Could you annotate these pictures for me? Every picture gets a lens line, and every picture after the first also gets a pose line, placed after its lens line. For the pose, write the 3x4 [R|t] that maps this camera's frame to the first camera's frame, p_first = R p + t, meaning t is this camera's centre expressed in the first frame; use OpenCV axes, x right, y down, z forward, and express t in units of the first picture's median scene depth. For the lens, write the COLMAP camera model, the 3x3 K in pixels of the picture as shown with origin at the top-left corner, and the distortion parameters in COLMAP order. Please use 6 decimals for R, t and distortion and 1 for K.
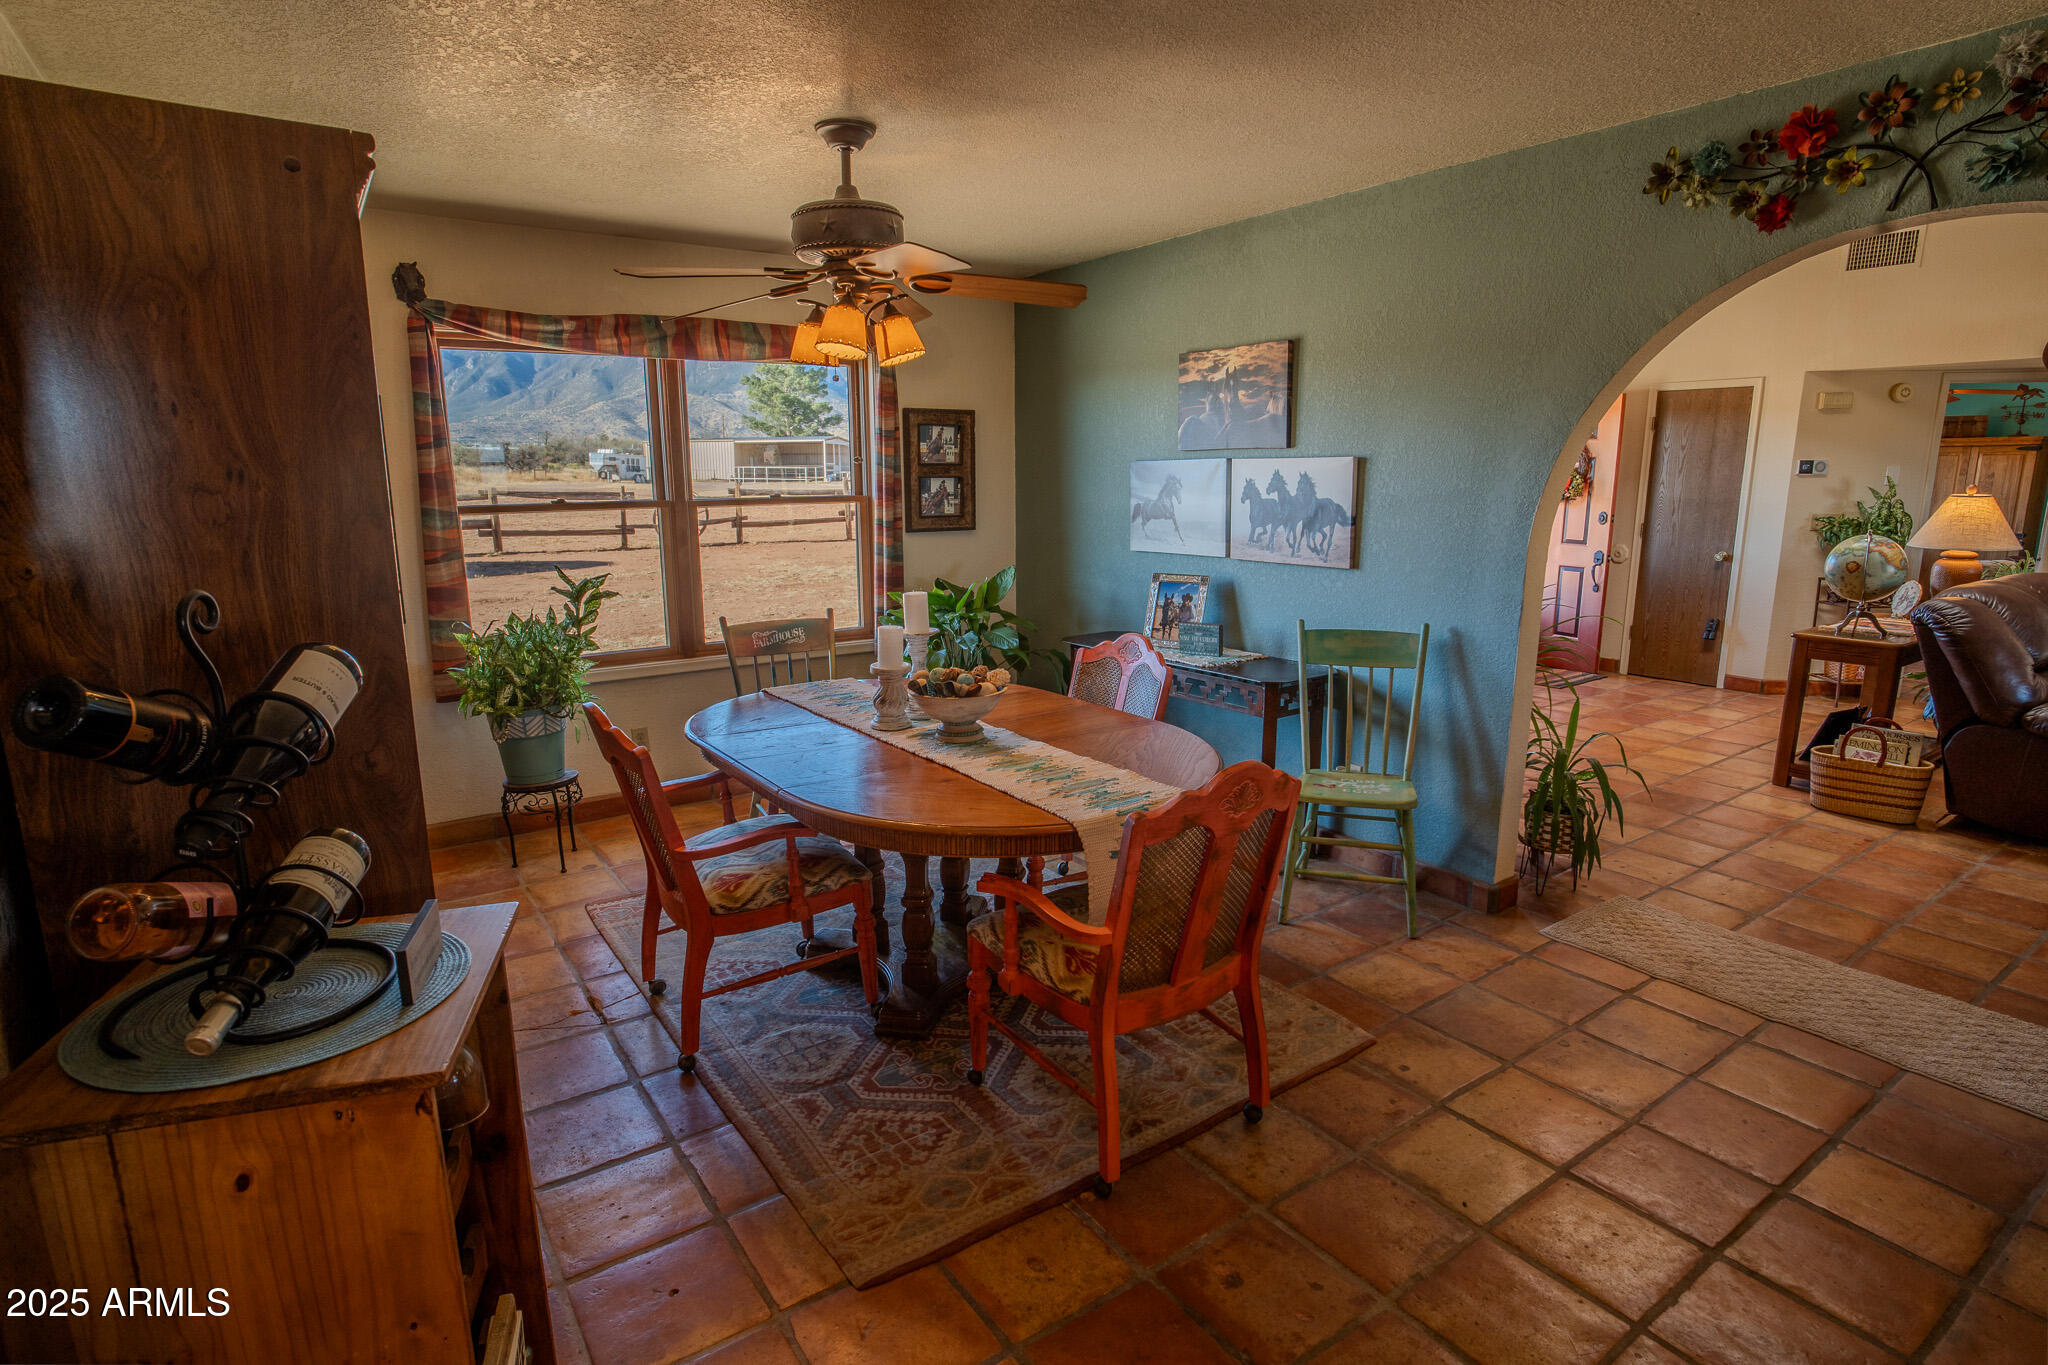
lens RADIAL K [[1057.4, 0, 1028.2], [0, 1057.4, 689.8], [0, 0, 1]] dist [-0.047397, 0.007326]
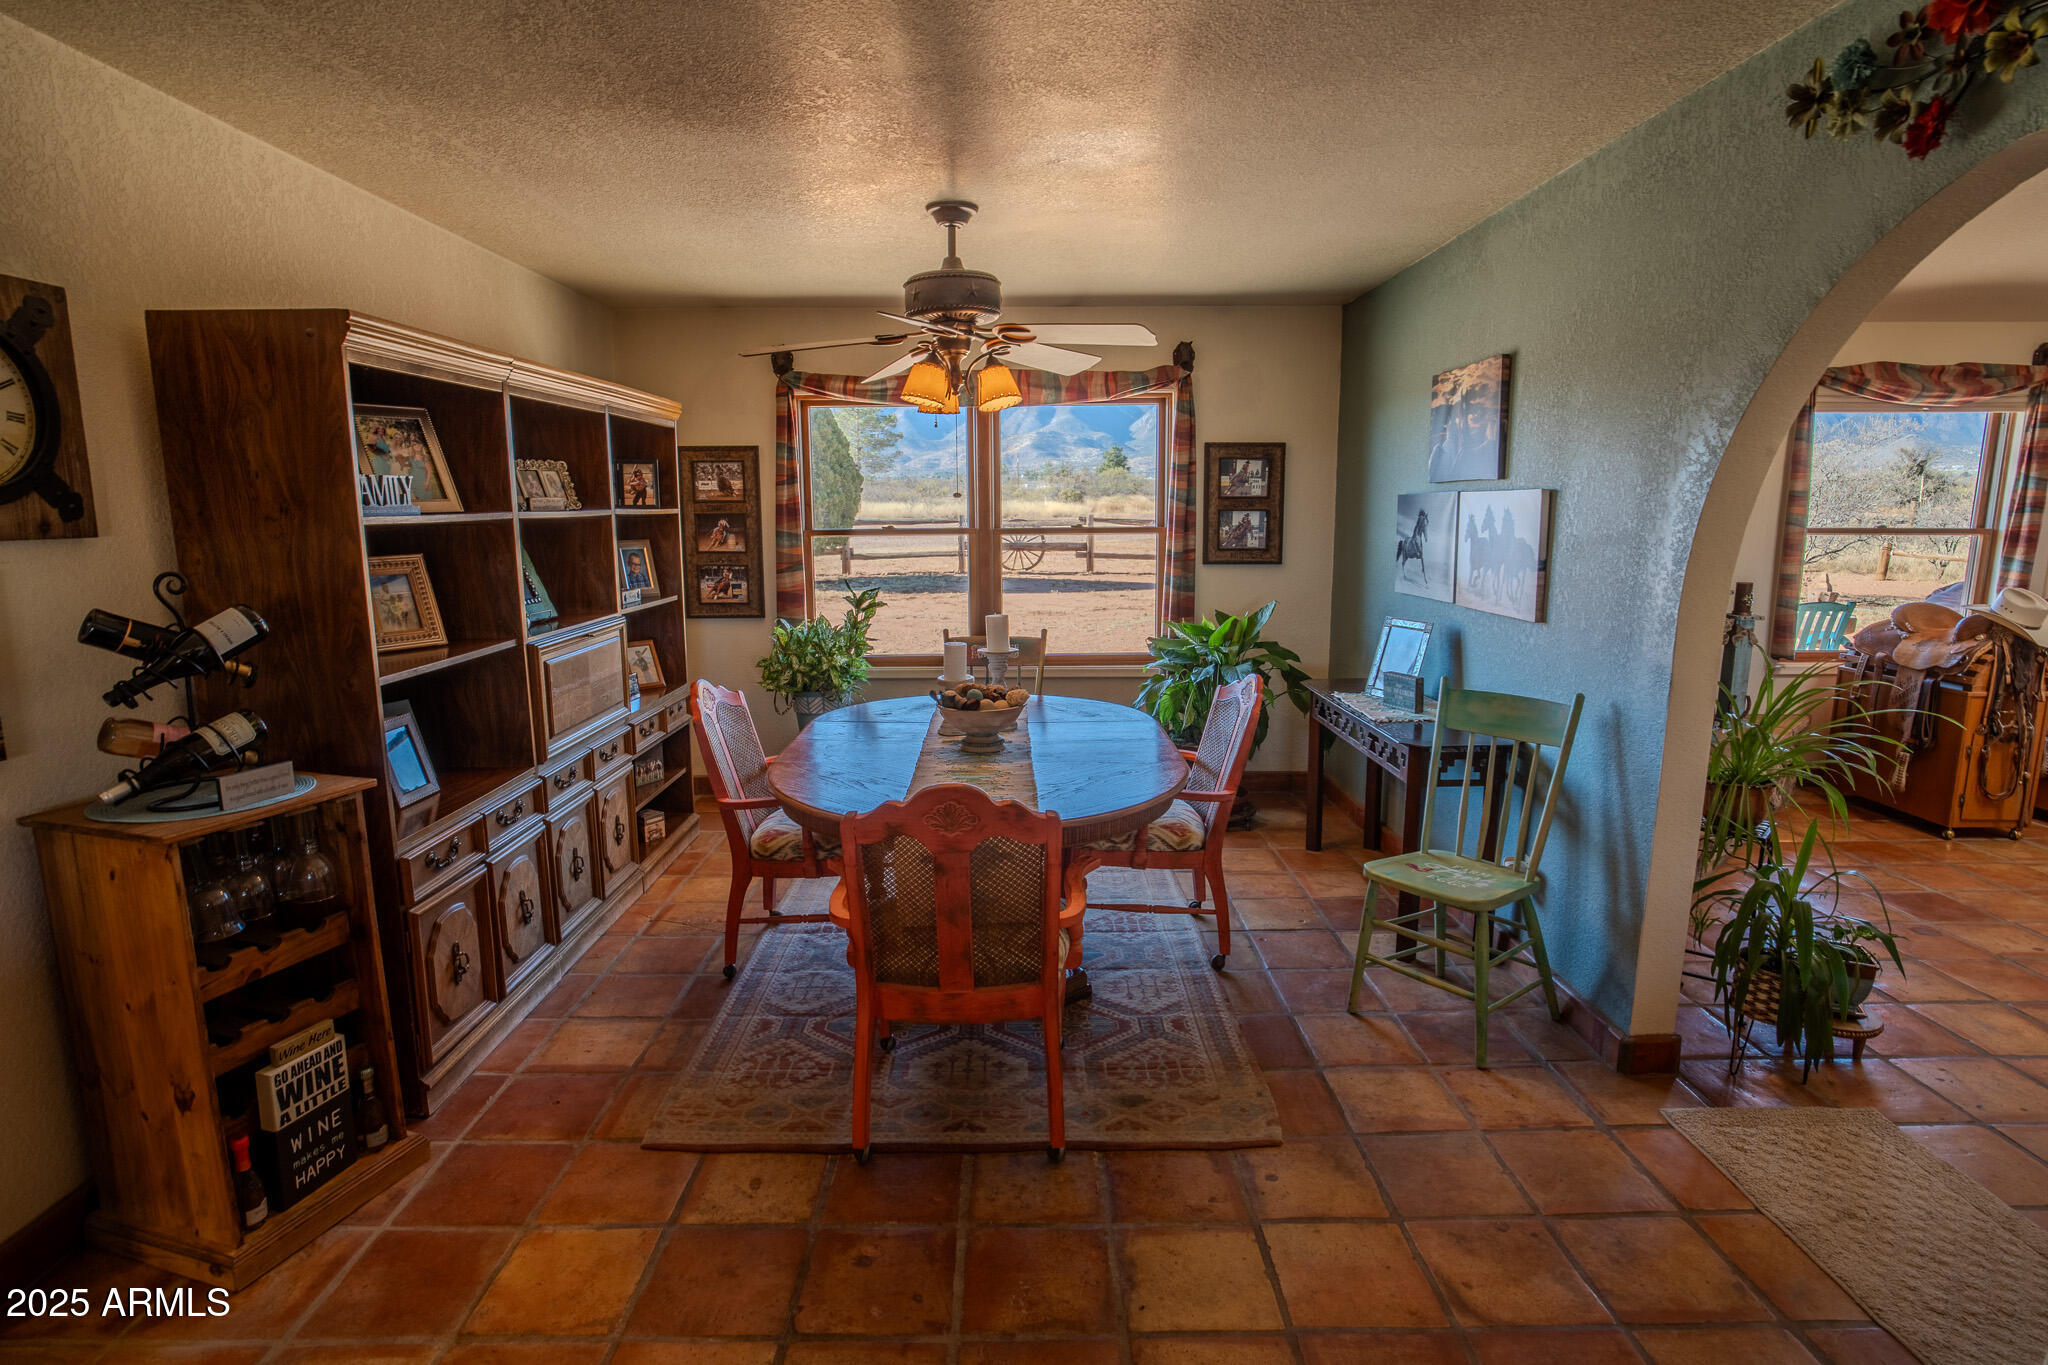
lens RADIAL K [[1057.4, 0, 1018.7], [0, 1057.4, 694.4], [0, 0, 1]] dist [-0.047397, 0.007326]
pose [[0.820222, 0.101668, -0.562938, 0.427984], [-0.115106, 0.993285, 0.011676, -0.020257], [0.560344, 0.055221, 0.826417, 0.085516]]
